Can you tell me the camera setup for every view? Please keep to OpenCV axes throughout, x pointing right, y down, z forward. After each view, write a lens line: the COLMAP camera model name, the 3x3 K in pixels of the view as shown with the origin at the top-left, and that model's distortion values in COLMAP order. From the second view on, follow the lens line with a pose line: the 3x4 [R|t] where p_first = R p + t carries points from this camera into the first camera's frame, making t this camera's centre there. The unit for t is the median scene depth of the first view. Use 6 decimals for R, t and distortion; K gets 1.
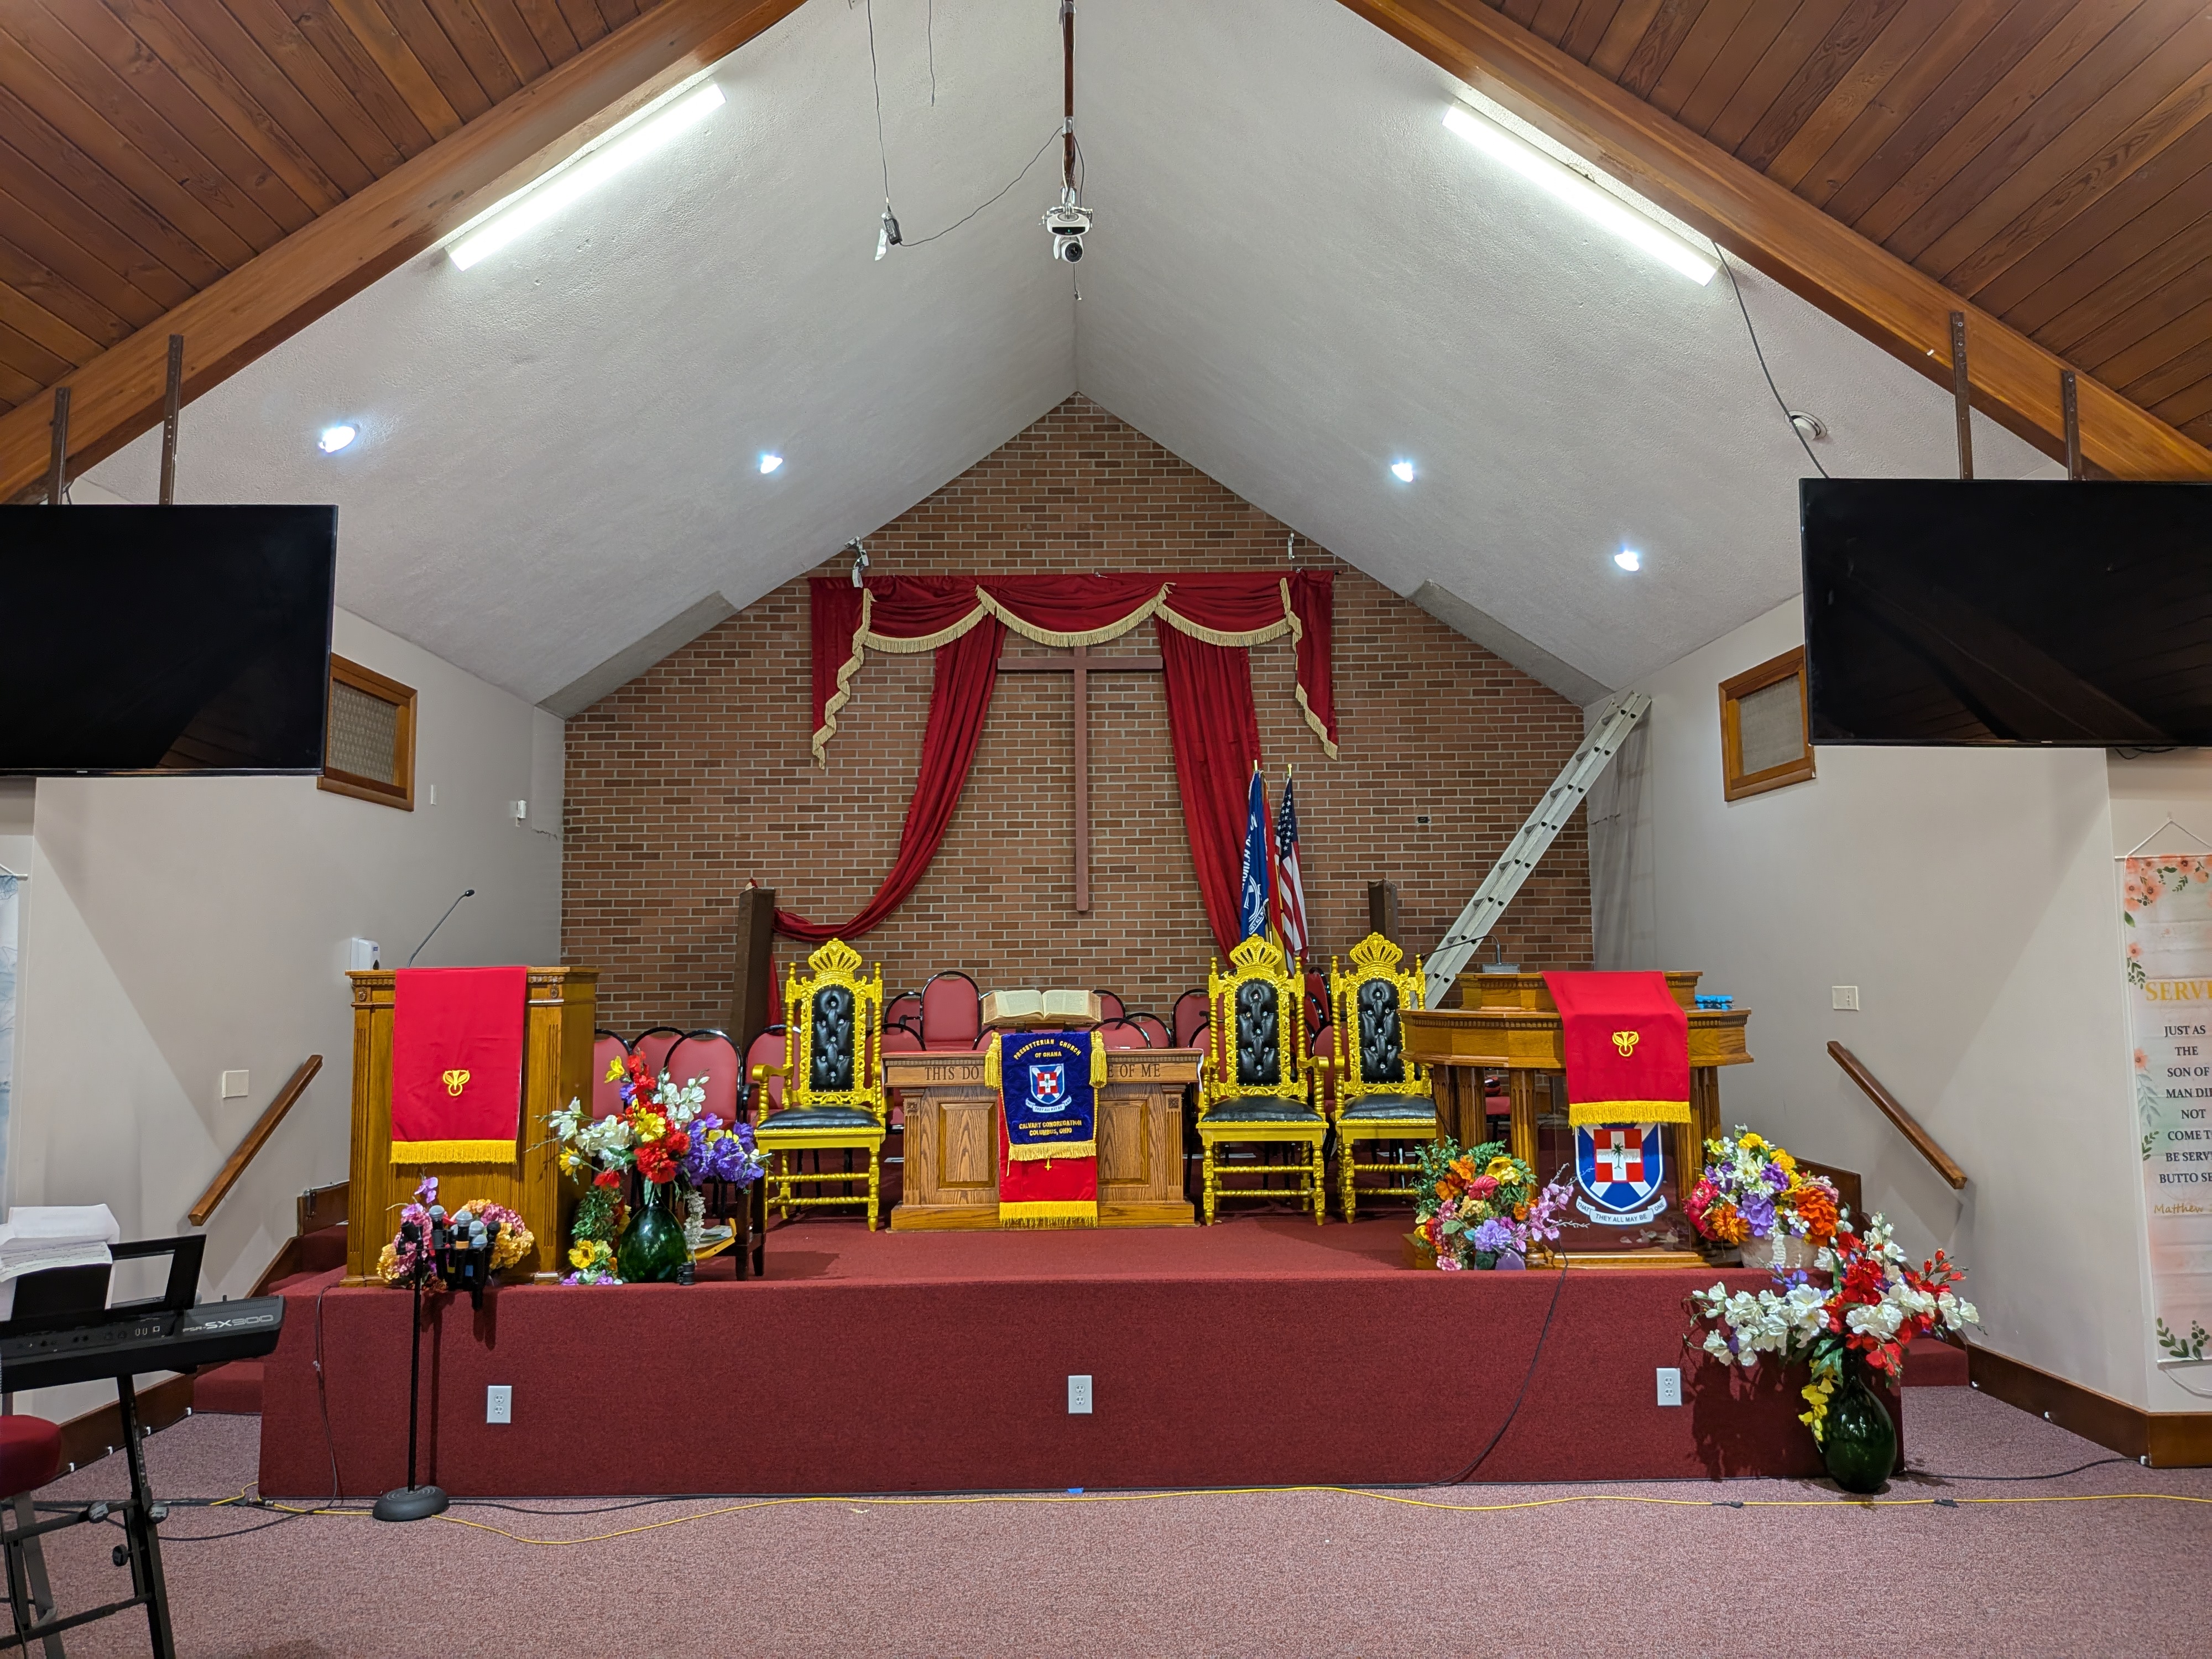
lens RADIAL K [[1551.4, 0, 1128.8], [0, 1551.4, 850.8], [0, 0, 1]] dist [0.004009, -0.041931]
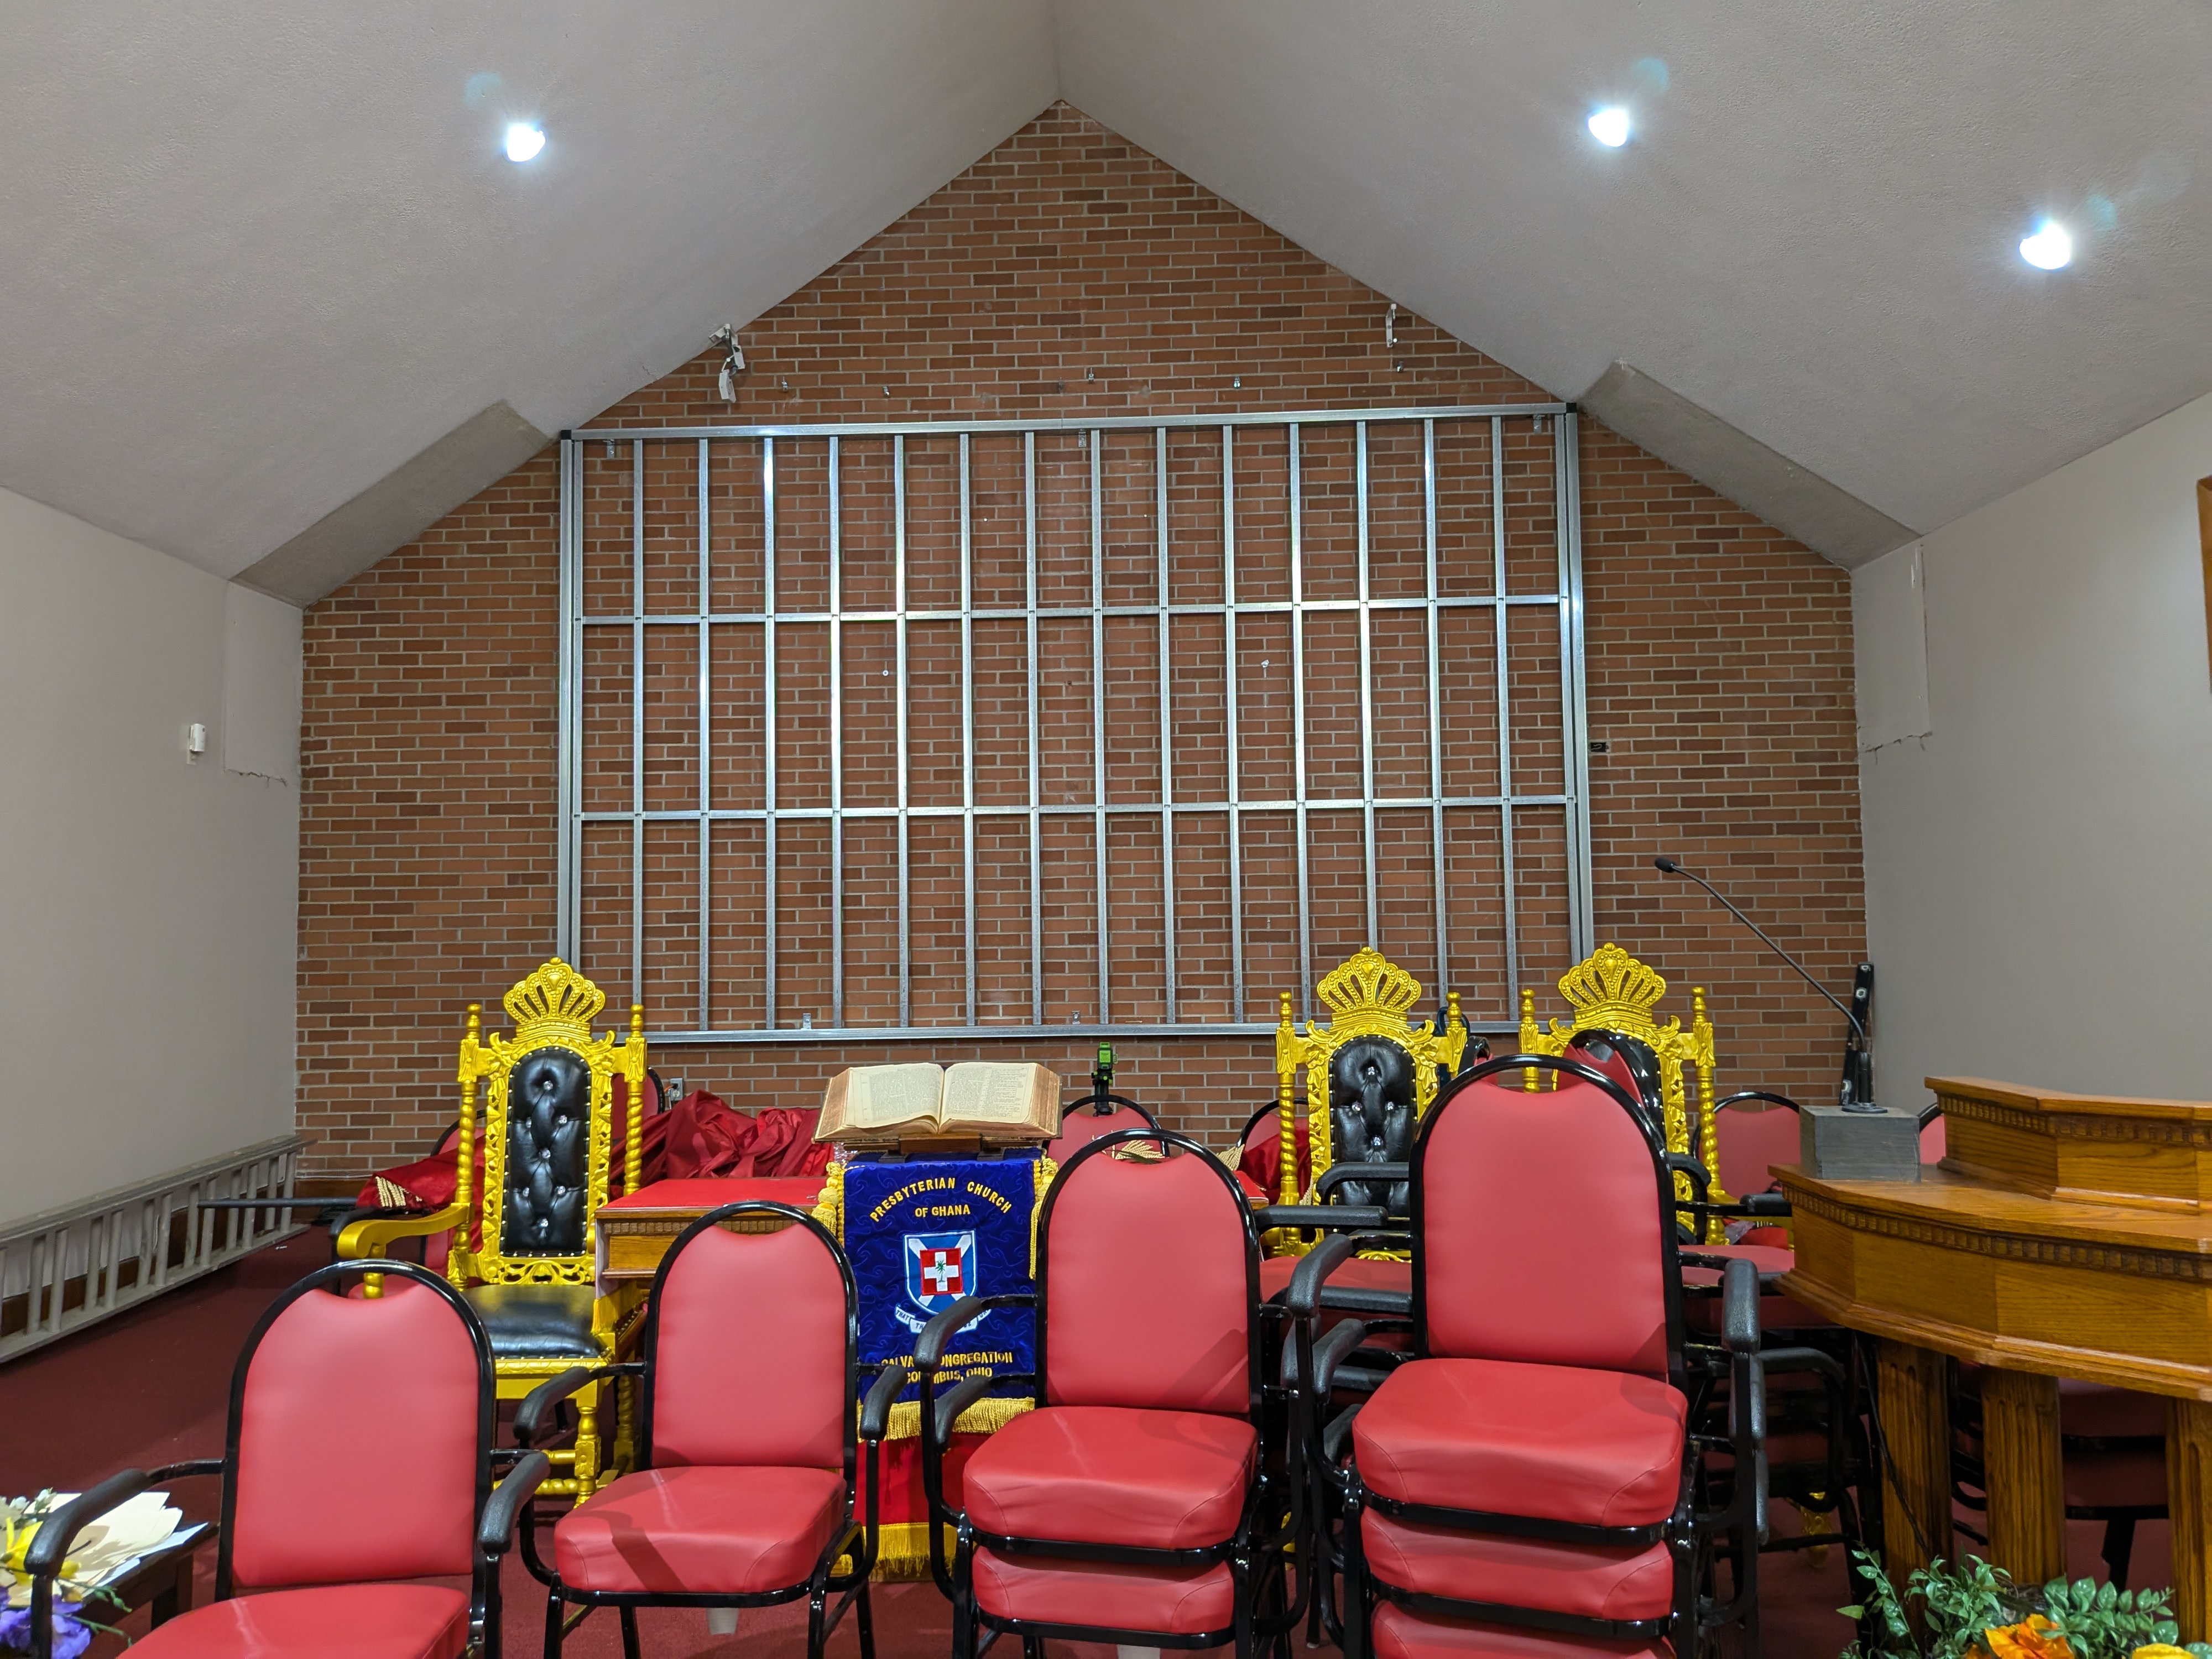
lens RADIAL K [[1551.4, 0, 1052.8], [0, 1551.4, 839.1], [0, 0, 1]] dist [0.004009, -0.041931]
pose [[0.997114, -0.005331, -0.075733, 0.016637], [0.006629, 0.999835, 0.016897, 0.008808], [0.075631, -0.017350, 0.996985, 0.484121]]
